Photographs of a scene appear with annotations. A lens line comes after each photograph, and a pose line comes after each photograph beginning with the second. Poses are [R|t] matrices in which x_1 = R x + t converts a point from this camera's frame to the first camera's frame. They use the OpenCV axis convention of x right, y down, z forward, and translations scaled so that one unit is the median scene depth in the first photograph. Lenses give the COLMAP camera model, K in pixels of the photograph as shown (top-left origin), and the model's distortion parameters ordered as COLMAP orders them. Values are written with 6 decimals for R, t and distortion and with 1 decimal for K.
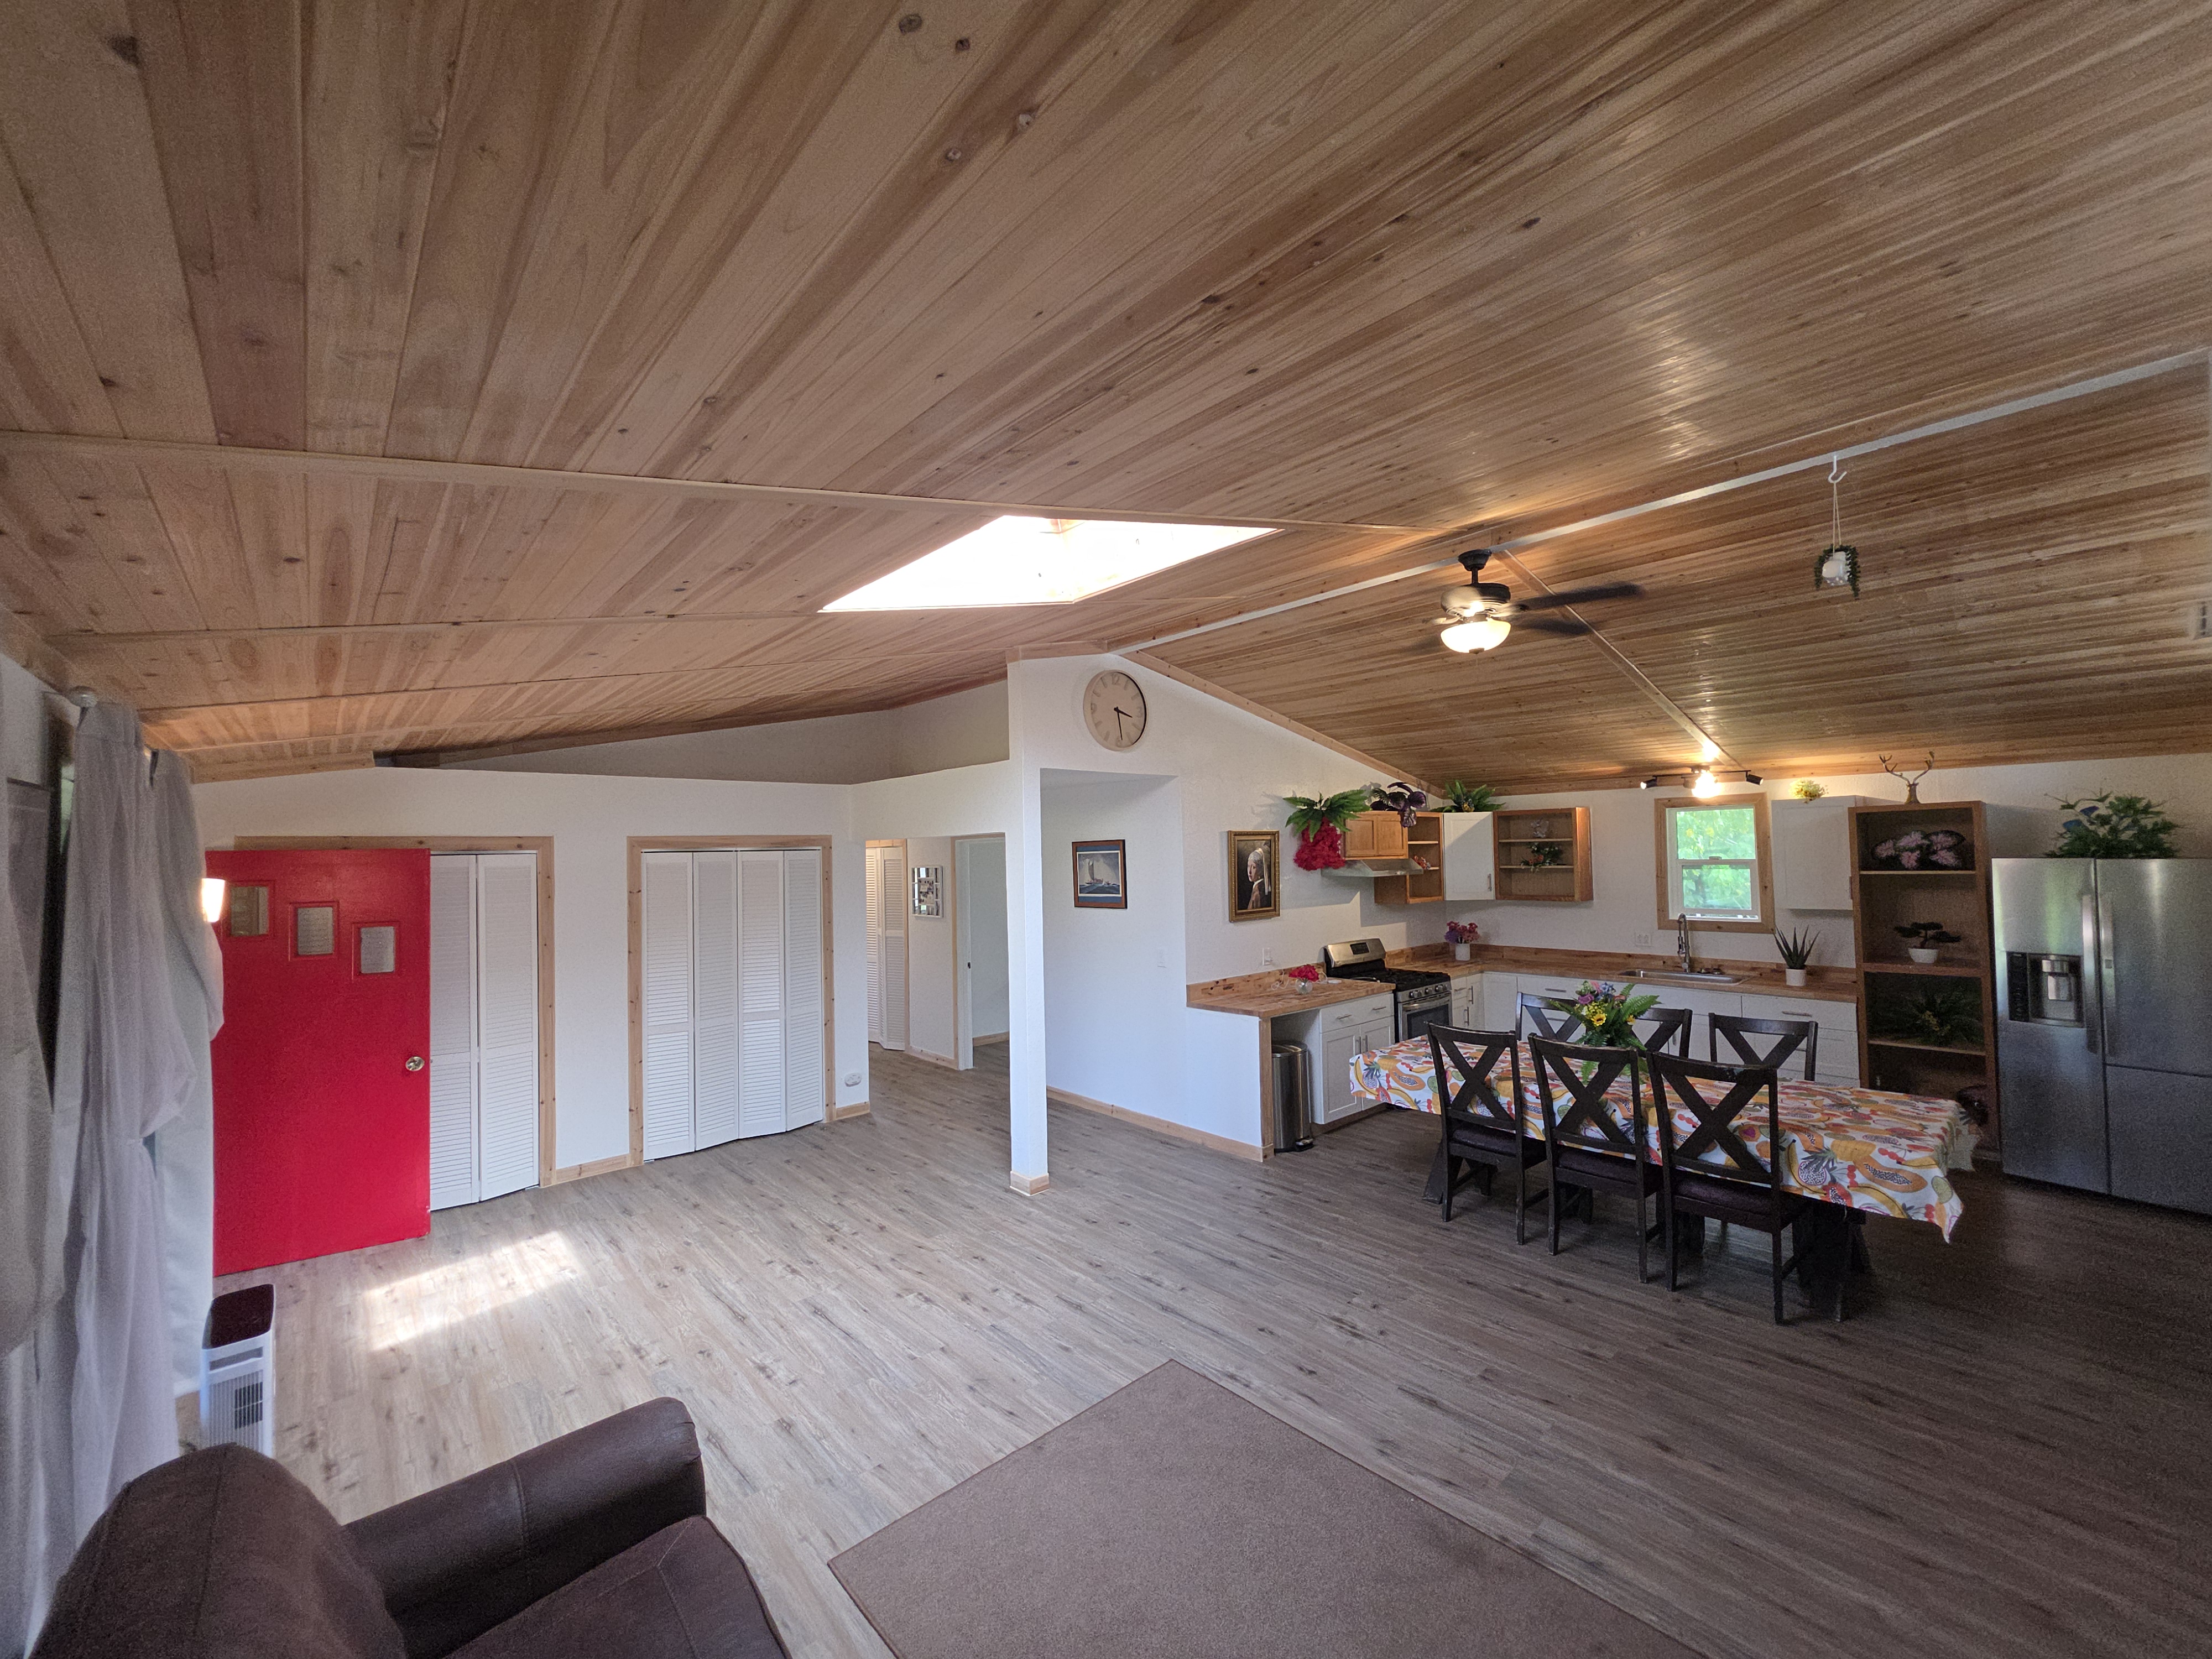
lens RADIAL K [[882.0, 0, 1116.0], [0, 882.0, 831.9], [0, 0, 1]] dist [0.000101, -0.000075]
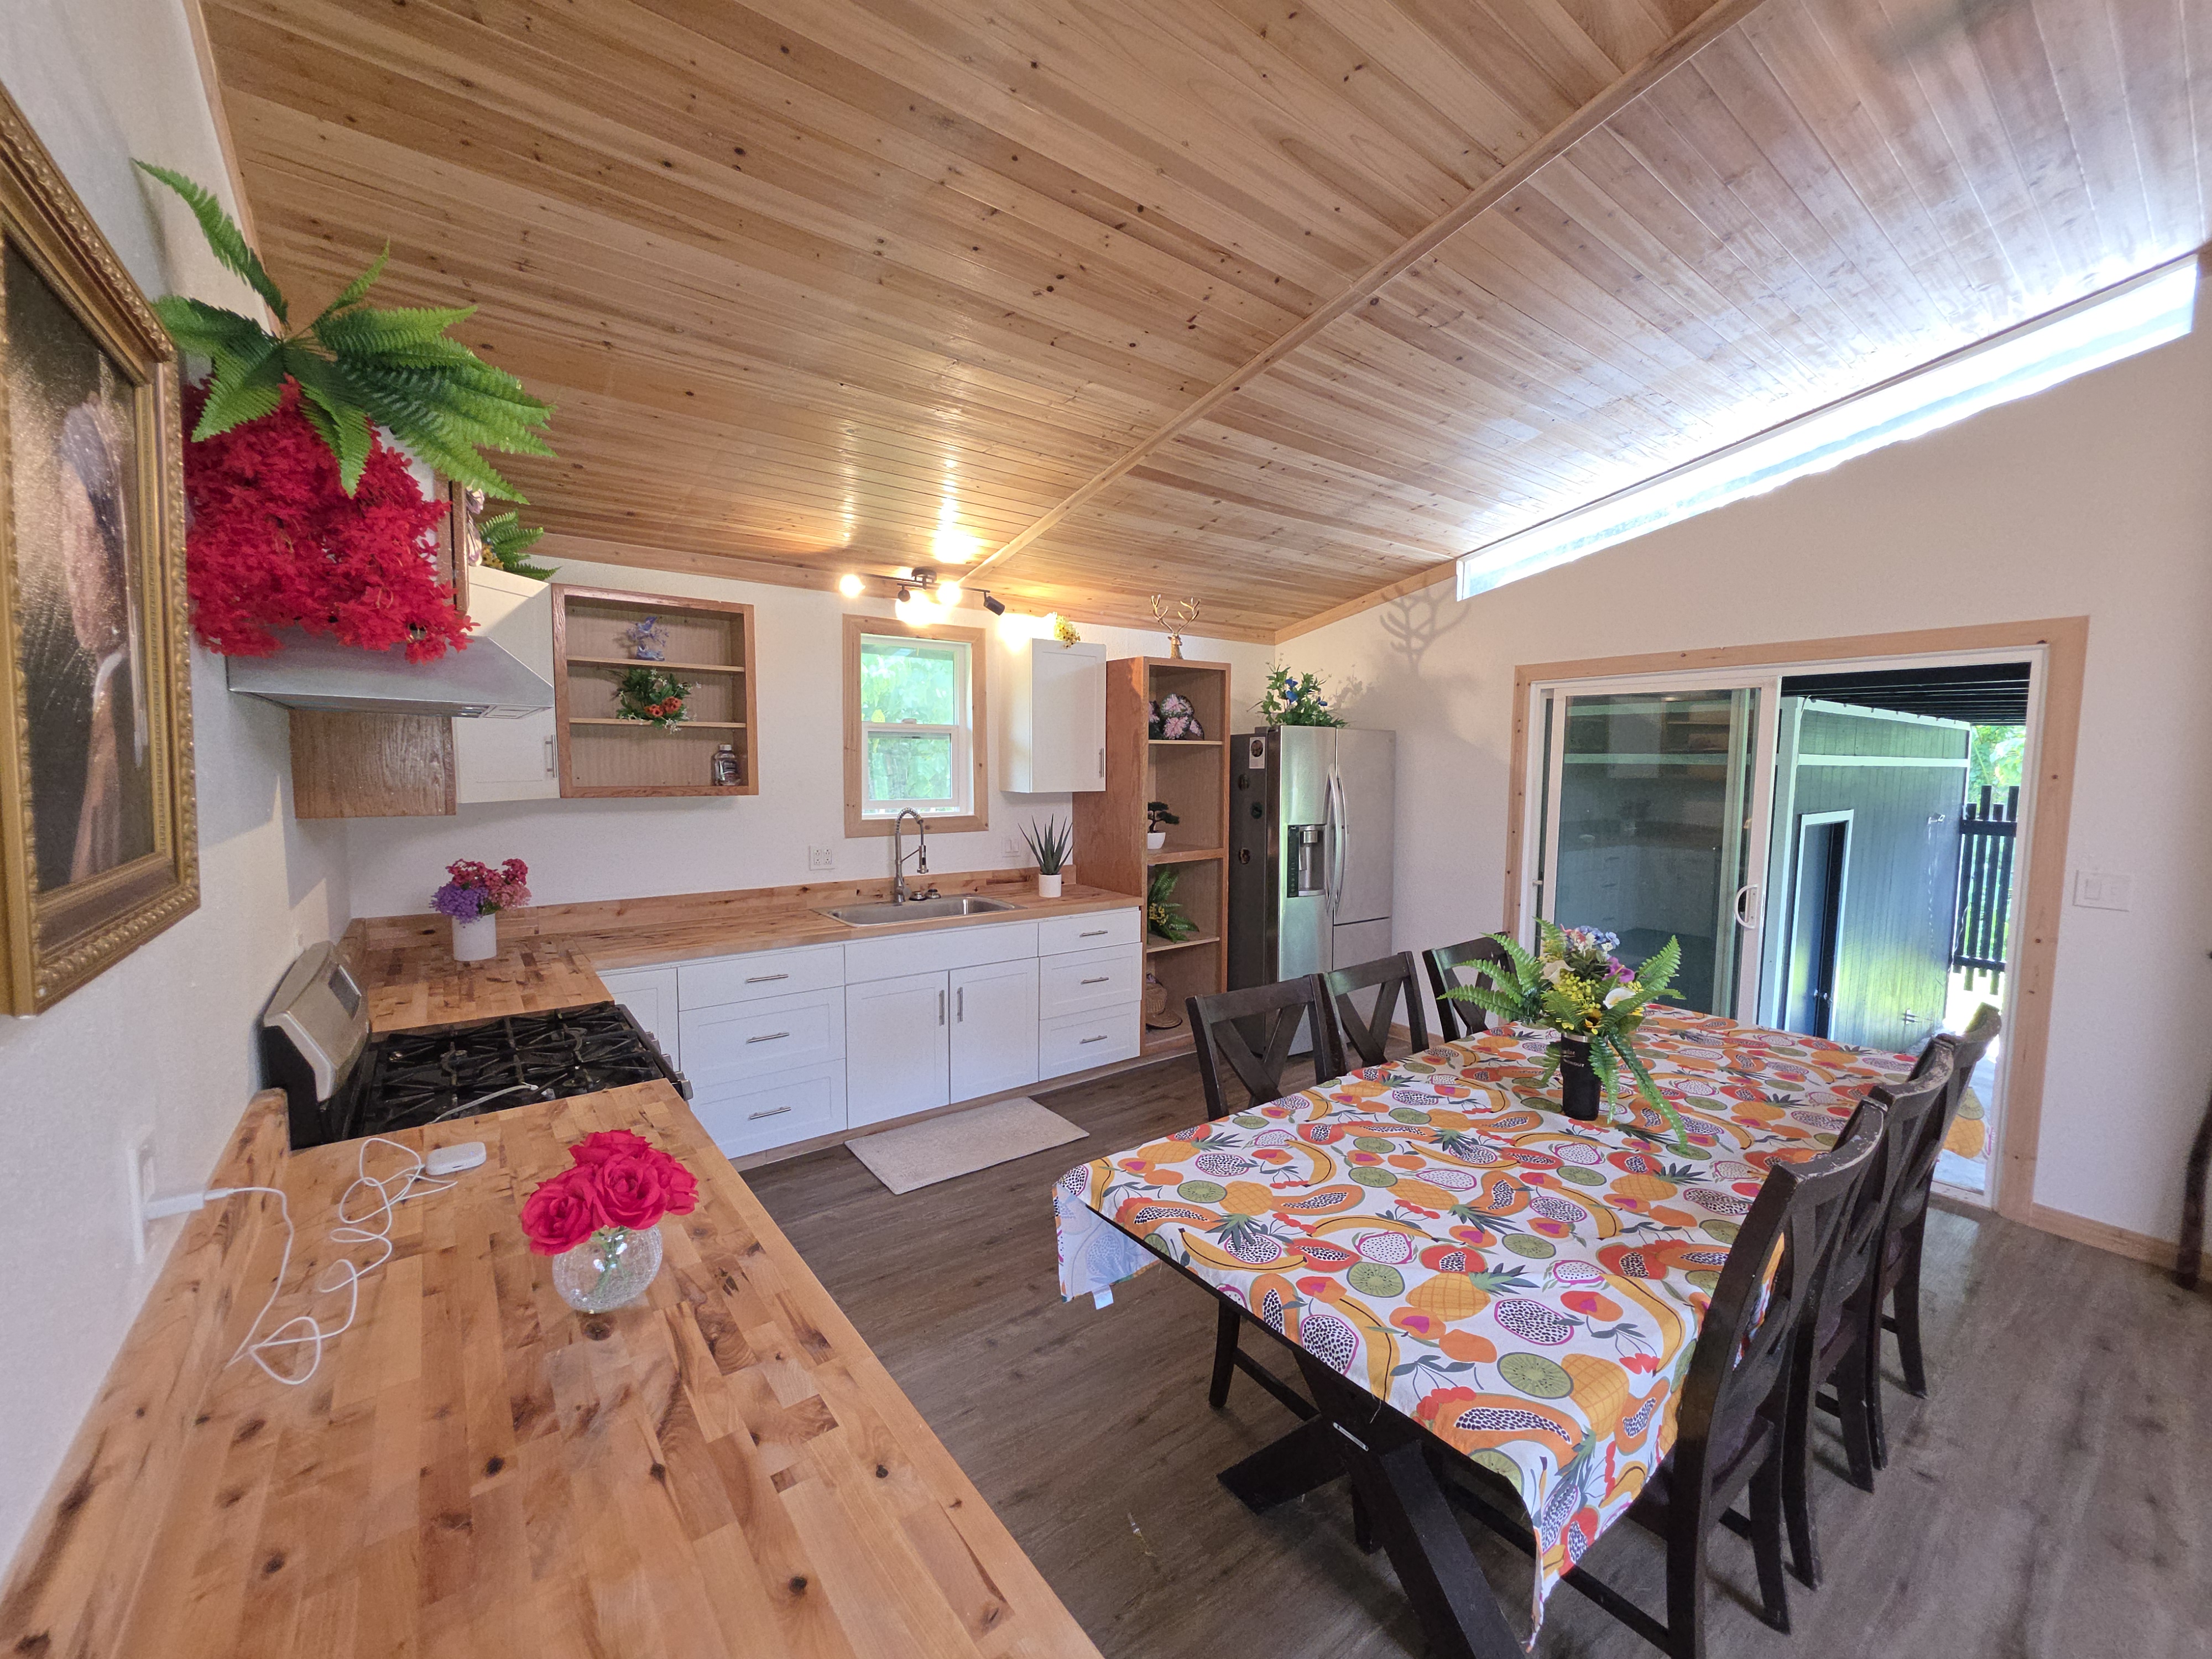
lens RADIAL K [[882.0, 0, 1116.0], [0, 882.0, 831.9], [0, 0, 1]] dist [0.000101, -0.000075]
pose [[0.082911, -0.060902, 0.994694, 0.058323], [-0.034925, 0.997340, 0.063975, 0.087029], [-0.995945, -0.040044, 0.080563, 1.083687]]
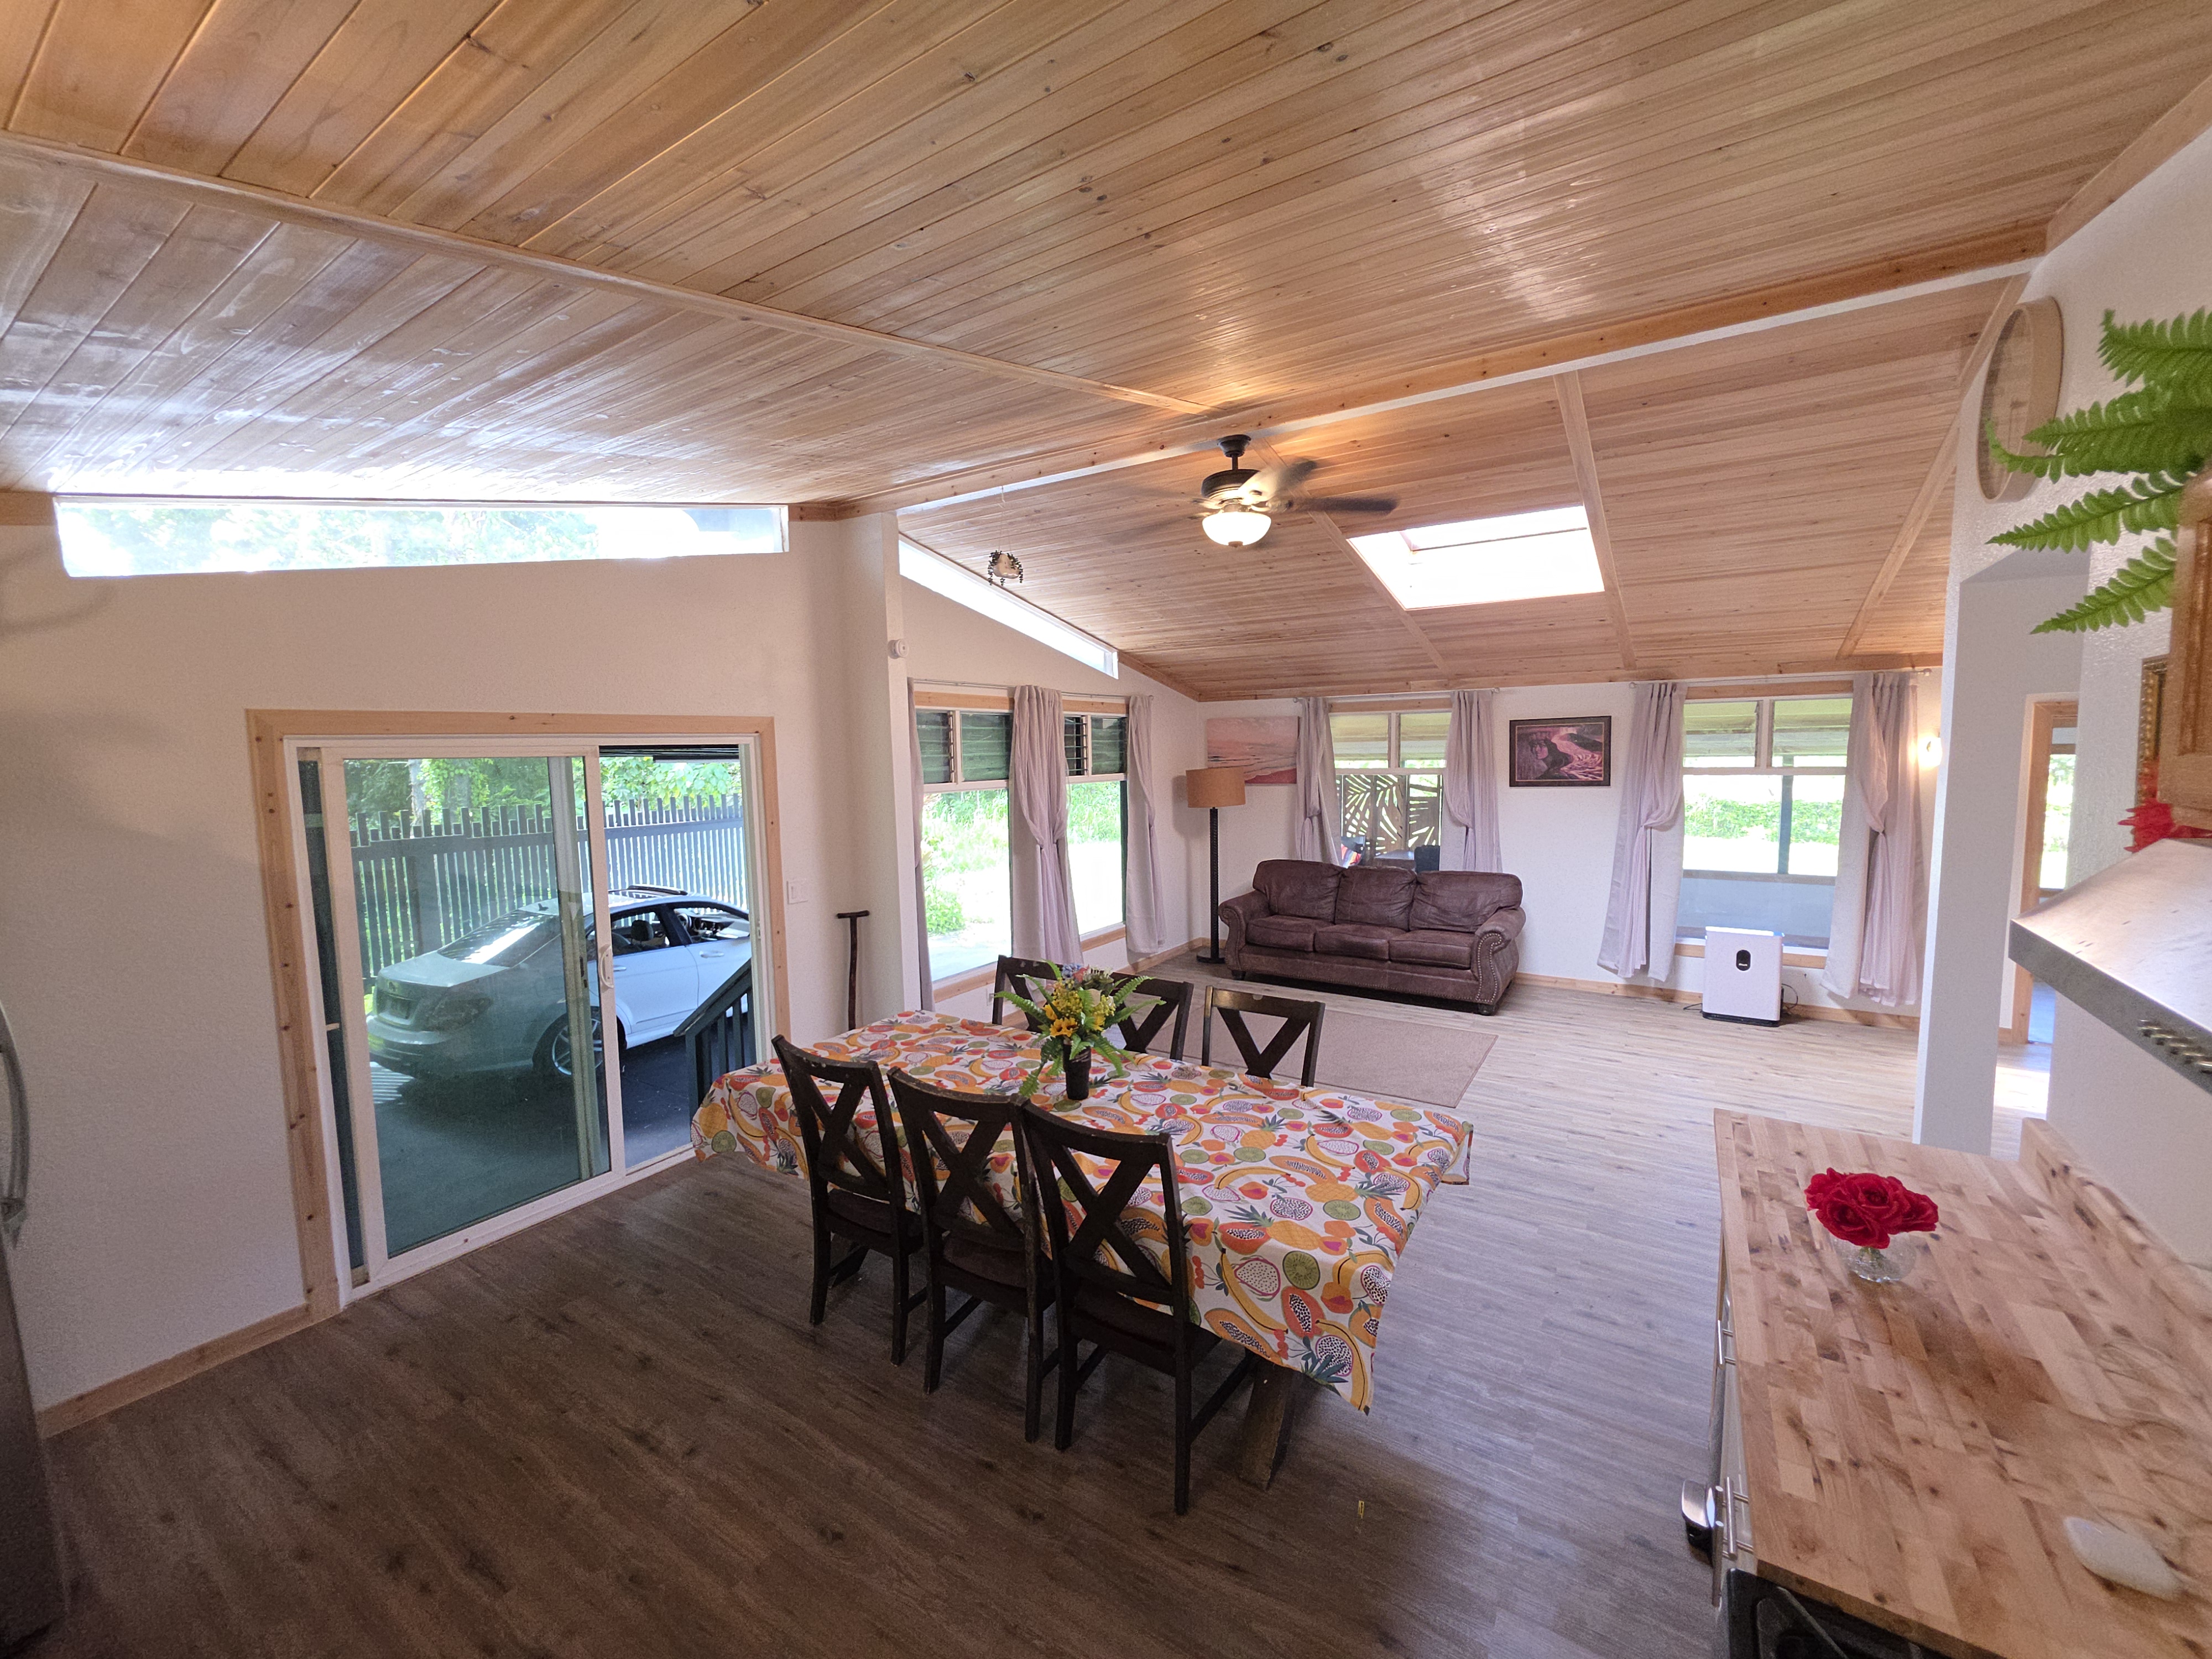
lens RADIAL K [[882.0, 0, 1116.0], [0, 882.0, 831.9], [0, 0, 1]] dist [0.000101, -0.000075]
pose [[-0.965535, 0.061853, -0.252819, 0.607705], [0.043720, 0.996093, 0.076724, 0.020953], [0.256576, 0.063026, -0.964467, 1.458486]]
